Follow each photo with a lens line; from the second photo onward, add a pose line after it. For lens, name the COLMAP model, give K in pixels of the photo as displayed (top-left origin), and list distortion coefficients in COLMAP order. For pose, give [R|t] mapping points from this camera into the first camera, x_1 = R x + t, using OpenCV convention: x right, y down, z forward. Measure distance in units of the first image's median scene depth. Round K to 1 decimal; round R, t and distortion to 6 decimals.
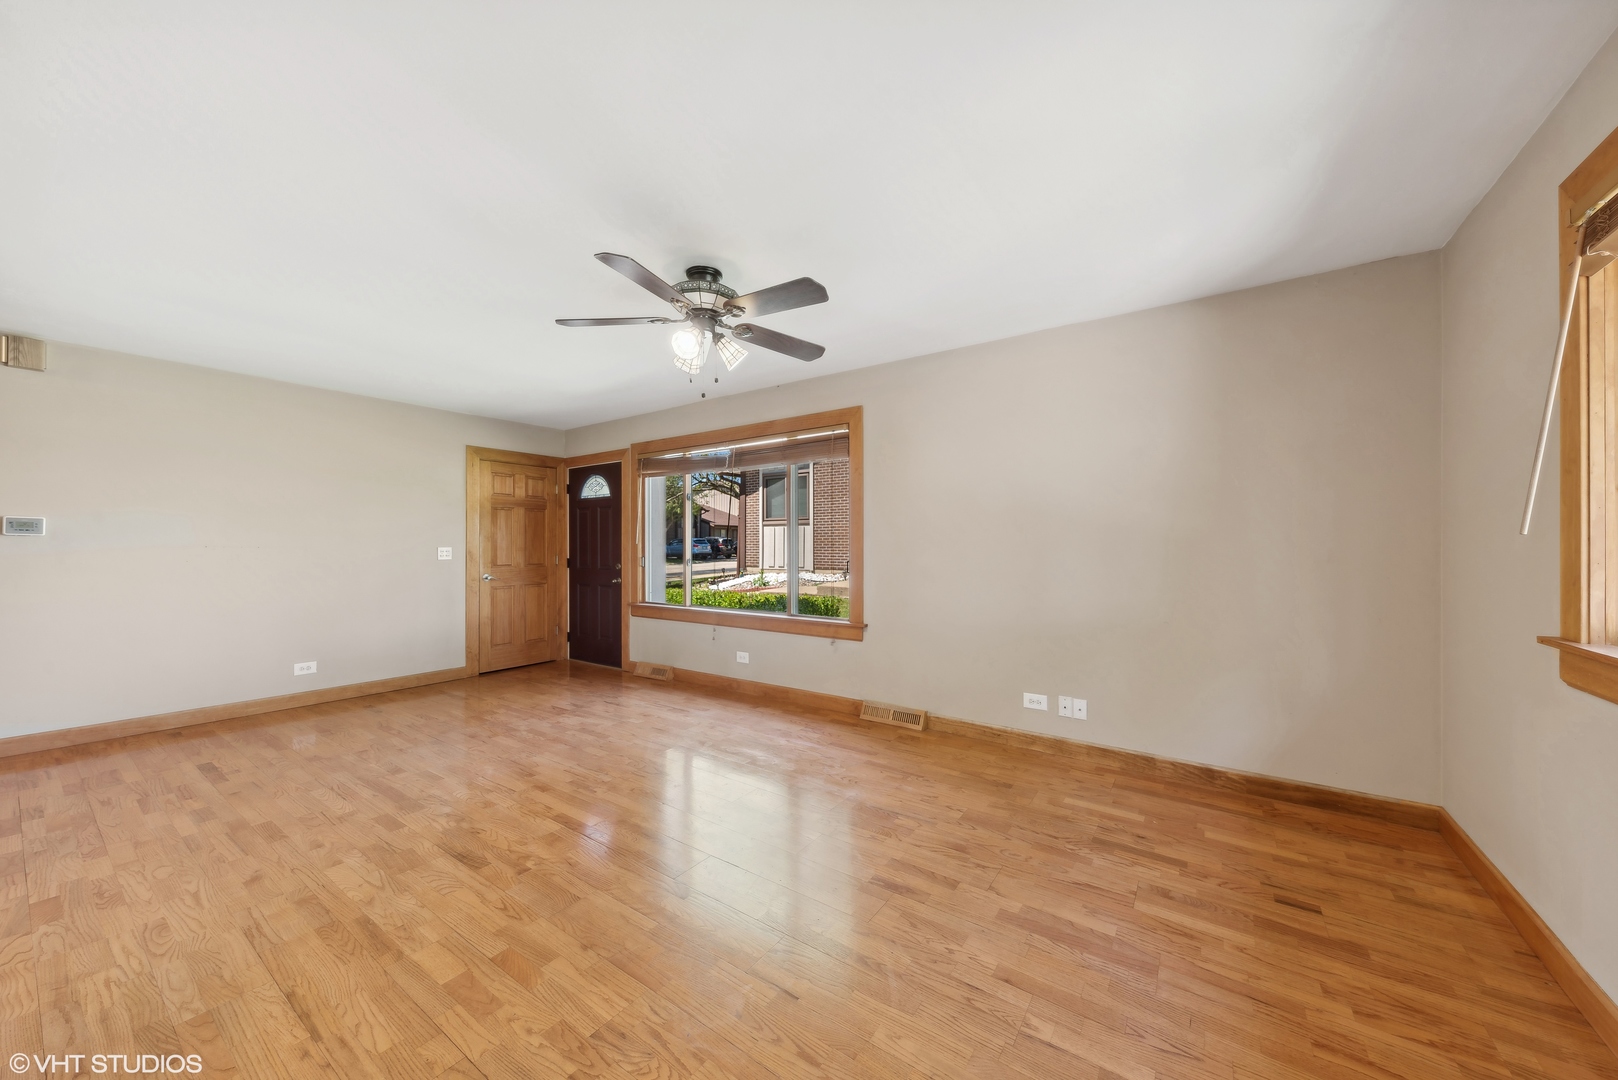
lens RADIAL K [[561.8, 0, 813.3], [0, 561.8, 546.7], [0, 0, 1]] dist [0.020513, -0.004526]
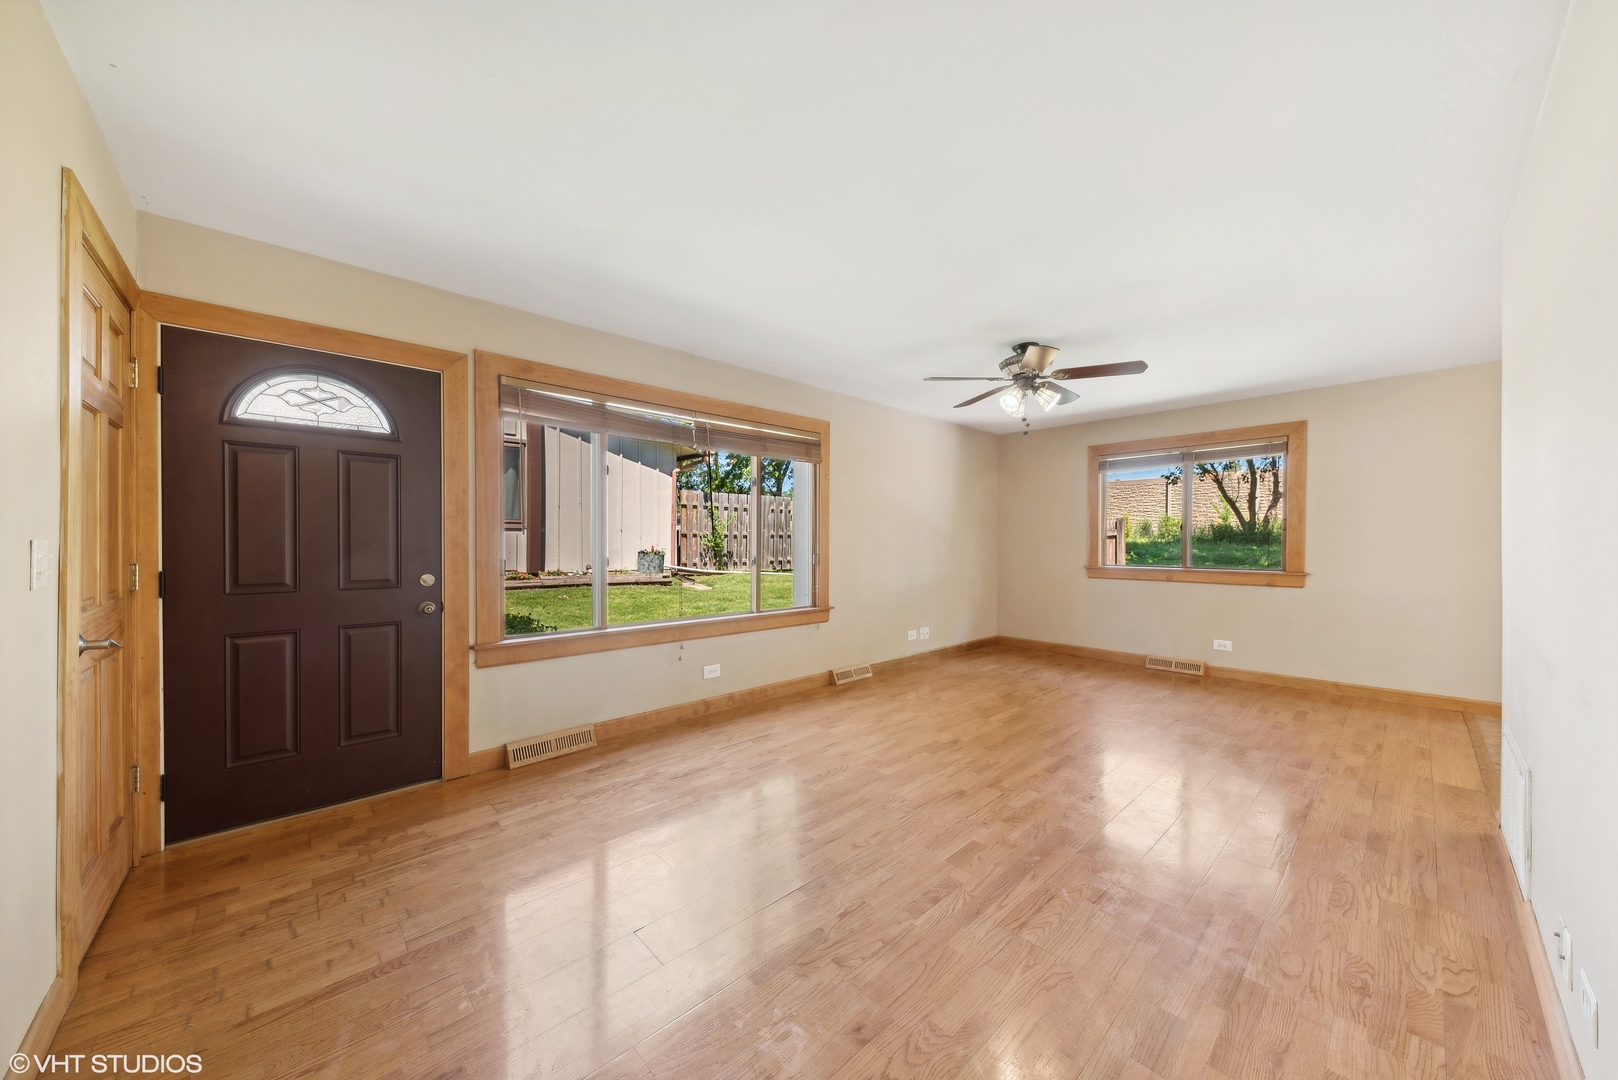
lens RADIAL K [[564.2, 0, 809.0], [0, 564.2, 540.0], [0, 0, 1]] dist [0.011410, -0.004821]
pose [[0.209306, 0.008334, 0.977815, -1.077132], [0.000871, 0.999962, -0.008709, 0.007066], [-0.977850, 0.002675, 0.209291, 0.787087]]
